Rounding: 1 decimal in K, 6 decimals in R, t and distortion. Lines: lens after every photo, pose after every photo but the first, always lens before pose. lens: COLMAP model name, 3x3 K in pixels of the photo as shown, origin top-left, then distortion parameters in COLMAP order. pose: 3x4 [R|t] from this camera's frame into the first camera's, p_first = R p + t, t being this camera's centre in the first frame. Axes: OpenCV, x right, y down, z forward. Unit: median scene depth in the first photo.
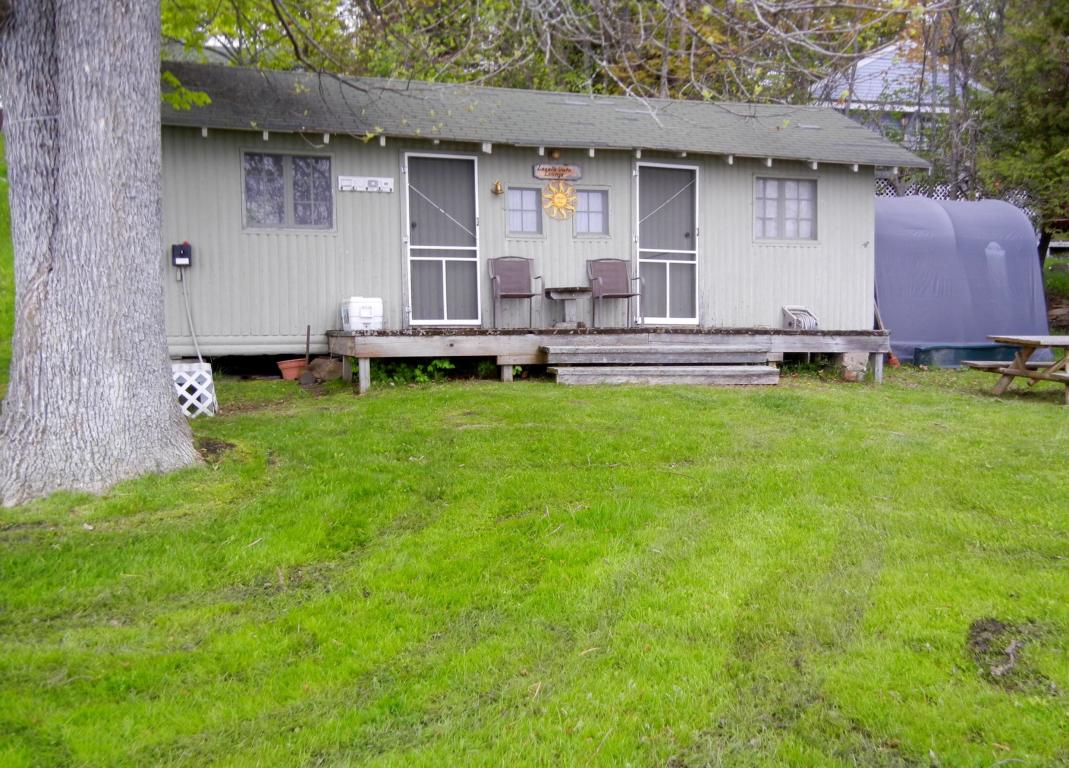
lens RADIAL K [[949.5, 0, 533.9], [0, 949.5, 411.0], [0, 0, 1]] dist [-0.014156, 0.013823]
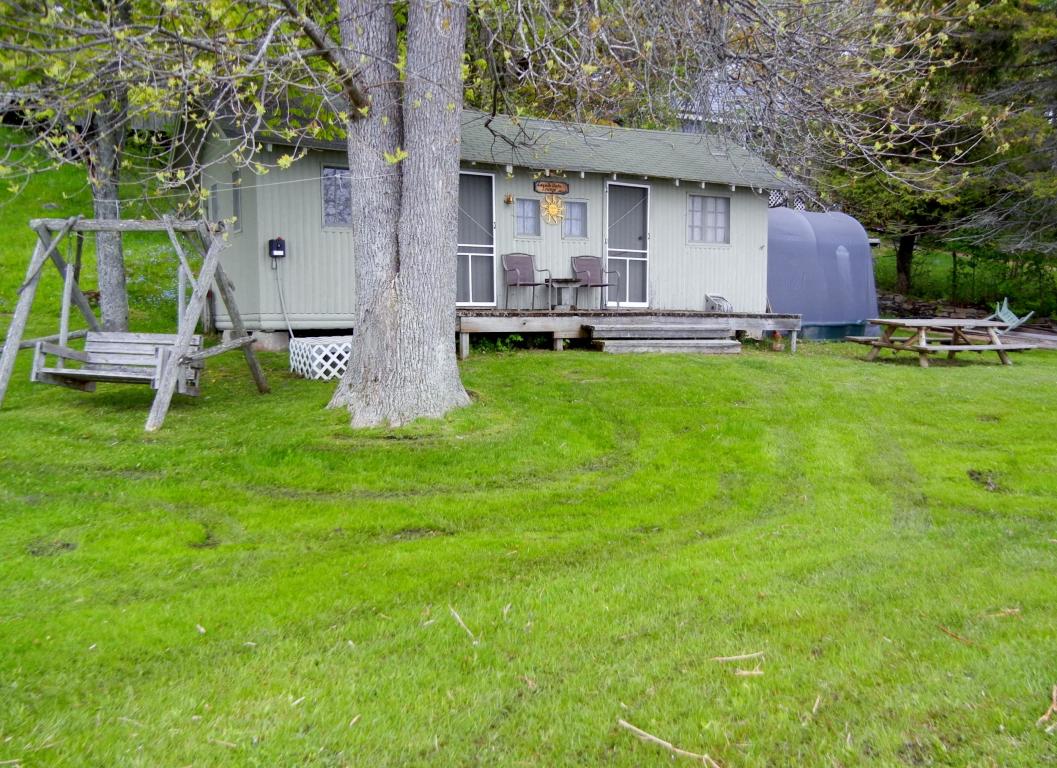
lens RADIAL K [[973.0, 0, 528.5], [0, 973.0, 384.0], [0, 0, 1]] dist [0.004190, -0.004431]
pose [[0.974067, -0.007216, 0.226143, -0.309187], [0.007745, 0.999969, -0.001450, 0.014469], [-0.226126, 0.003164, 0.974093, -0.272642]]
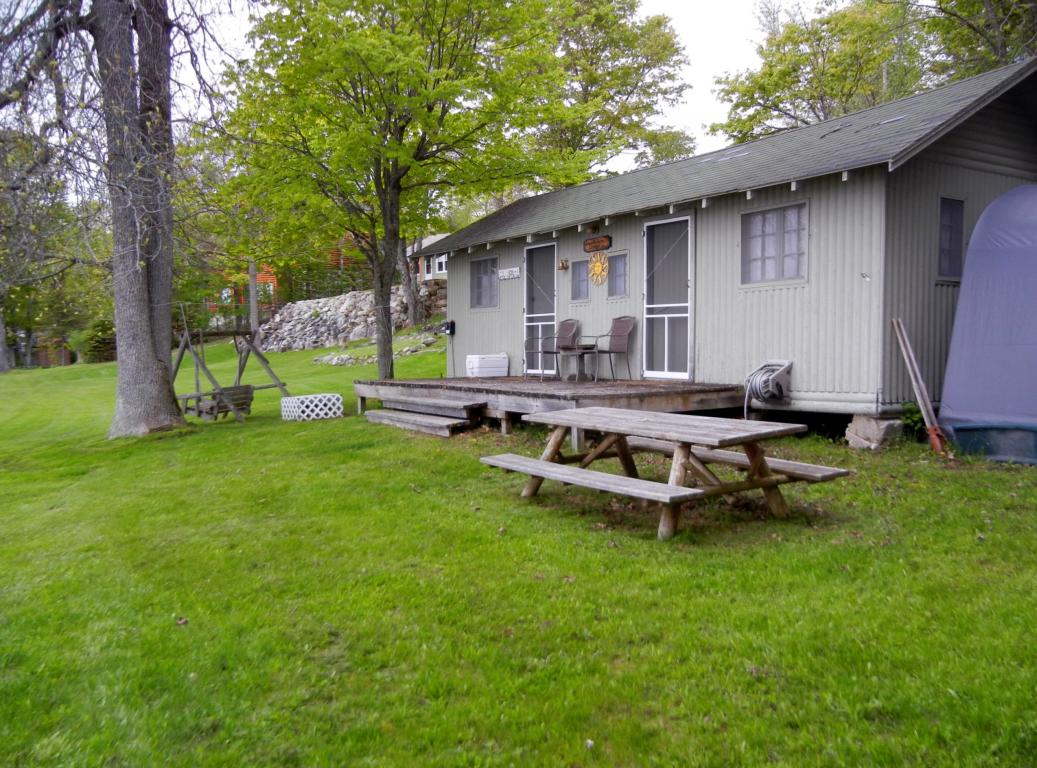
lens RADIAL K [[934.6, 0, 518.5], [0, 934.6, 384.0], [0, 0, 1]] dist [0.000785, 0.141778]
pose [[0.250297, 0.039150, -0.967377, 1.130939], [-0.077563, 0.996781, 0.020271, -0.100119], [0.965057, 0.069959, 0.252528, 0.646563]]
